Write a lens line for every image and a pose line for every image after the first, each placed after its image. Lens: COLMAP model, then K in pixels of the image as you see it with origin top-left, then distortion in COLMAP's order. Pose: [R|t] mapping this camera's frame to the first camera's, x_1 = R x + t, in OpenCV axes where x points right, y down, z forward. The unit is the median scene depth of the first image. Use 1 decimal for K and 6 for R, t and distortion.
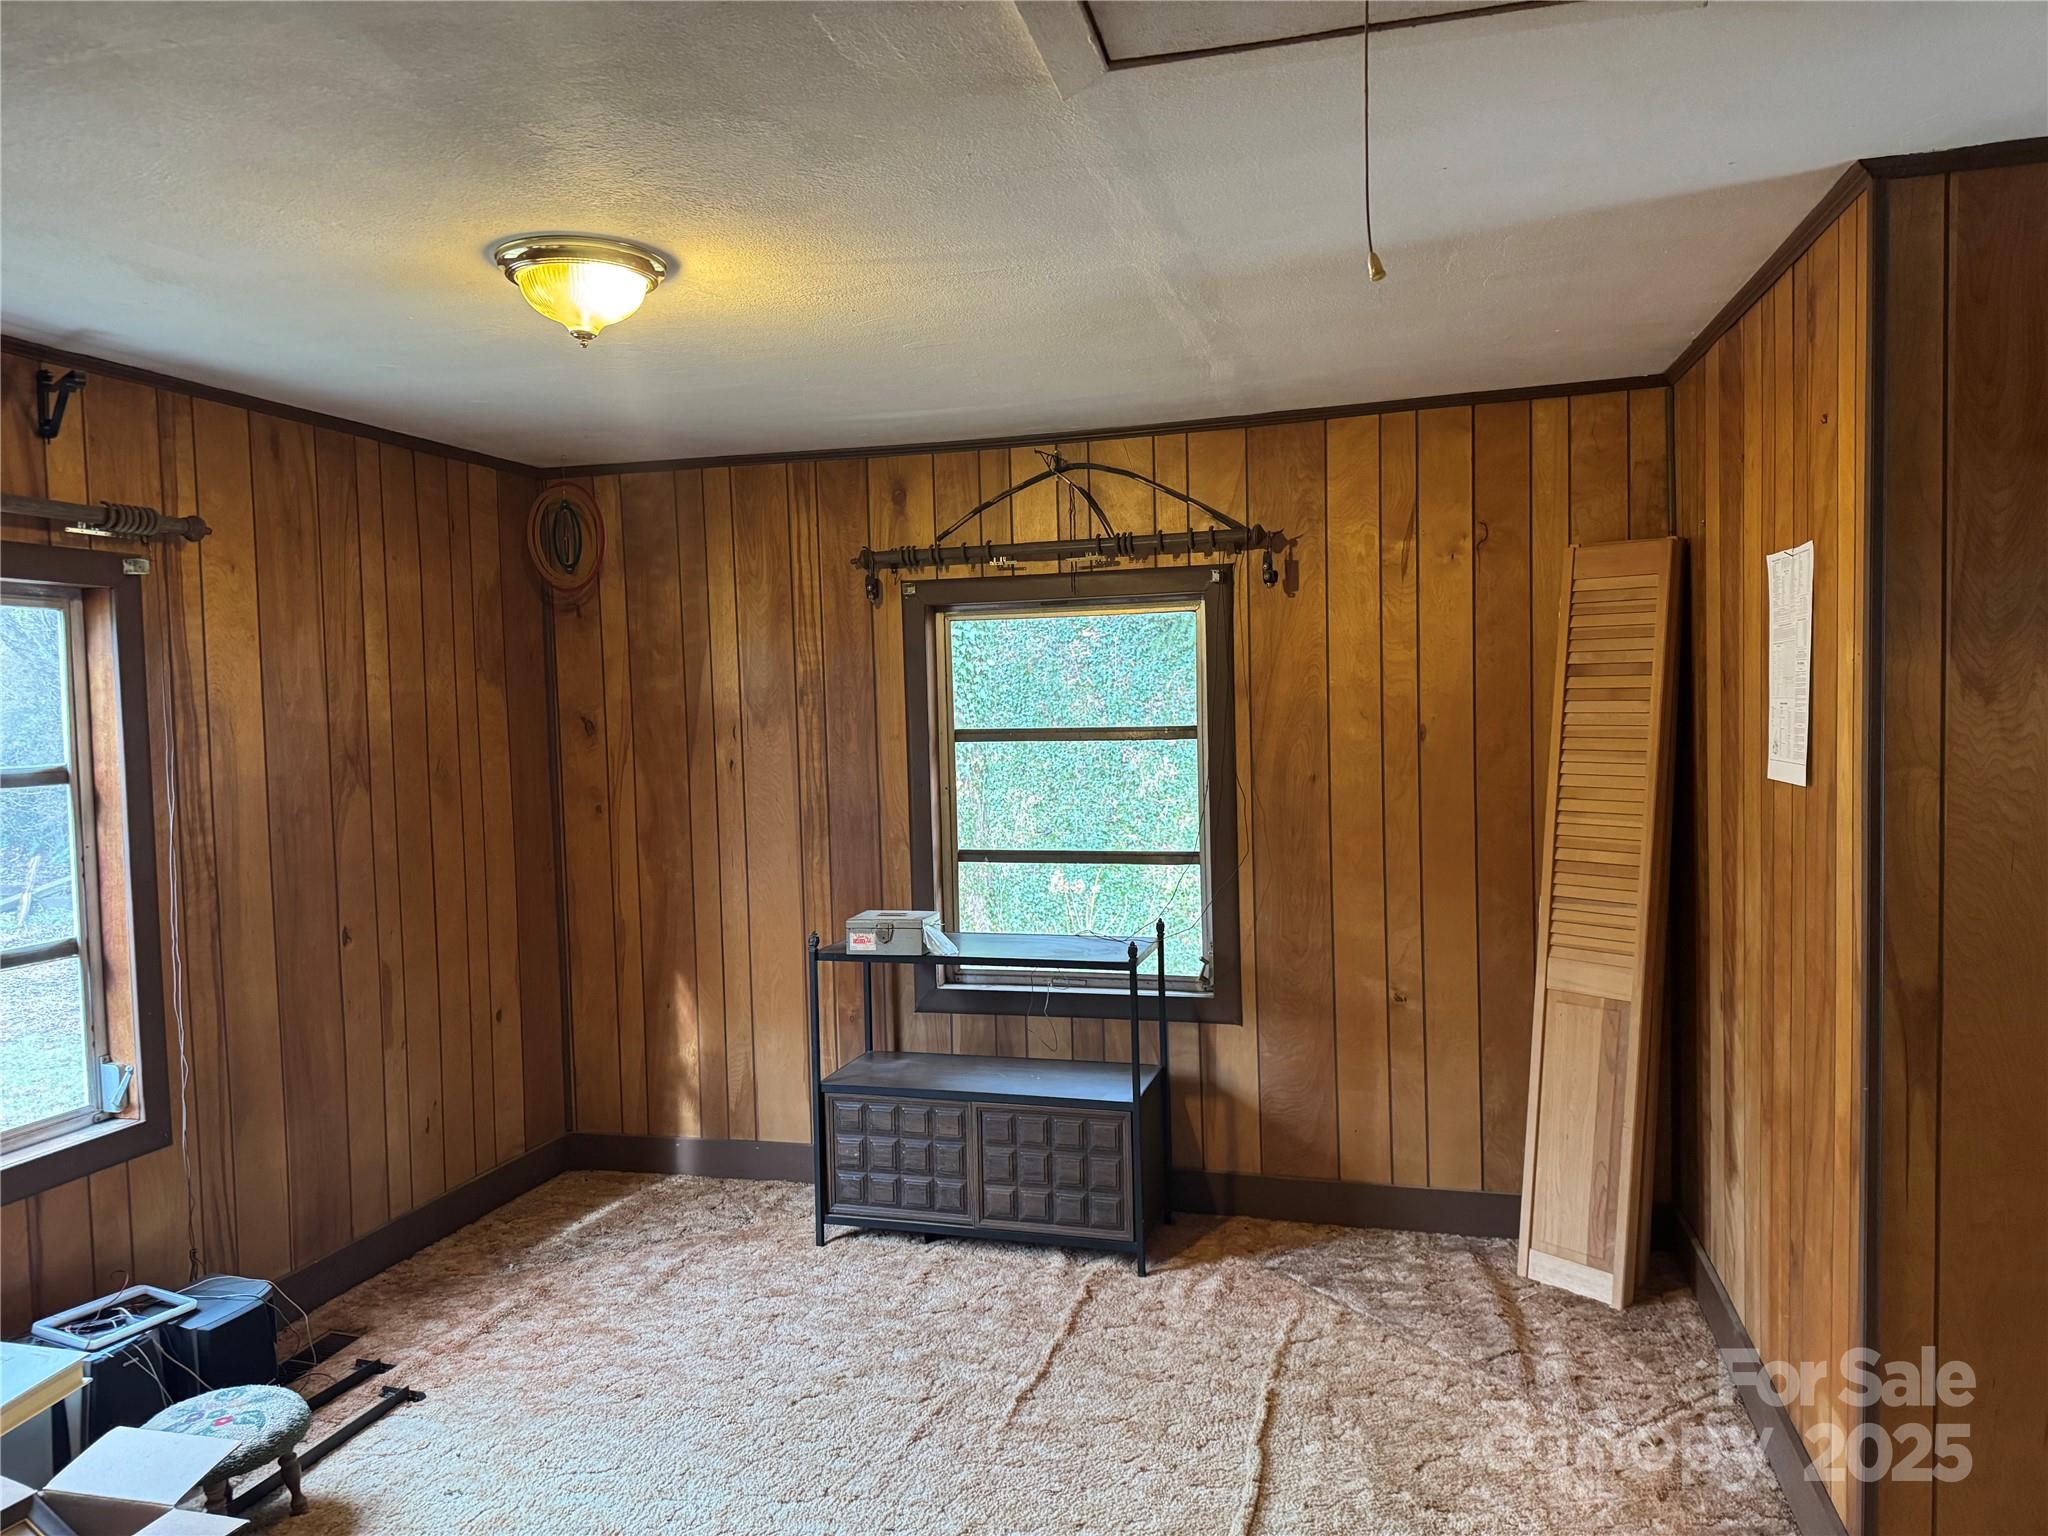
lens RADIAL K [[1439.6, 0, 1024.0], [0, 1439.6, 768.0], [0, 0, 1]] dist [0.018965, -0.021443]
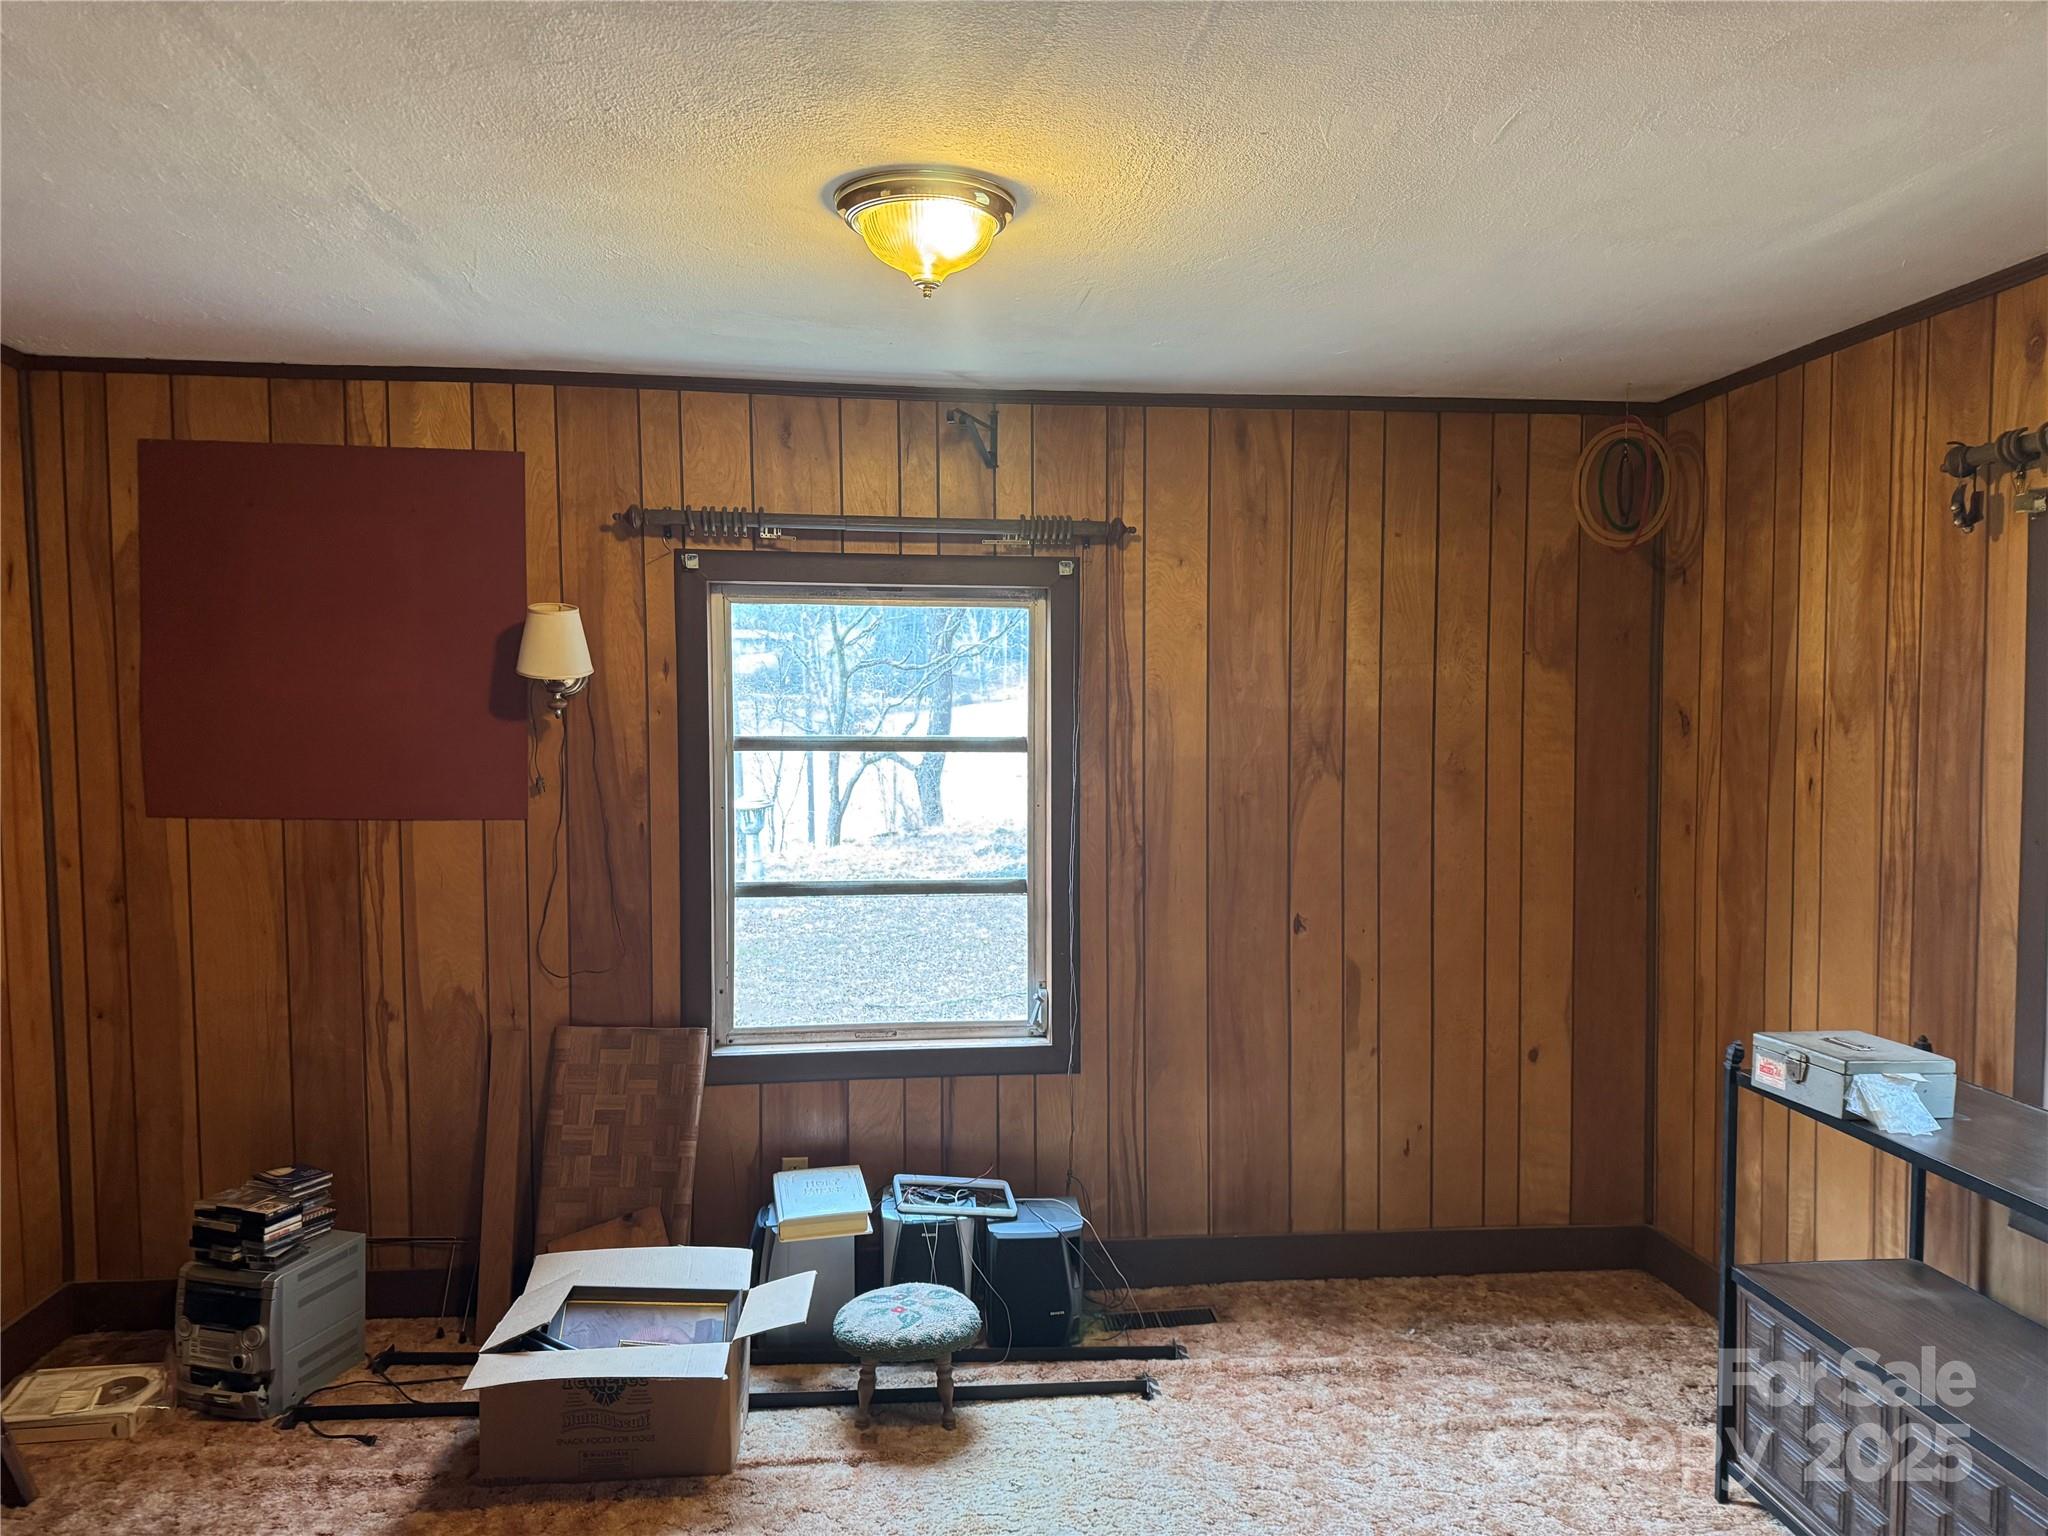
lens RADIAL K [[1409.3, 0, 1024.0], [0, 1409.3, 768.0], [0, 0, 1]] dist [0.092781, -0.123078]
pose [[0.361823, 0.063763, -0.930064, 0.343122], [-0.054936, 0.997383, 0.047006, -0.024719], [0.930627, 0.034086, 0.364379, 0.447369]]
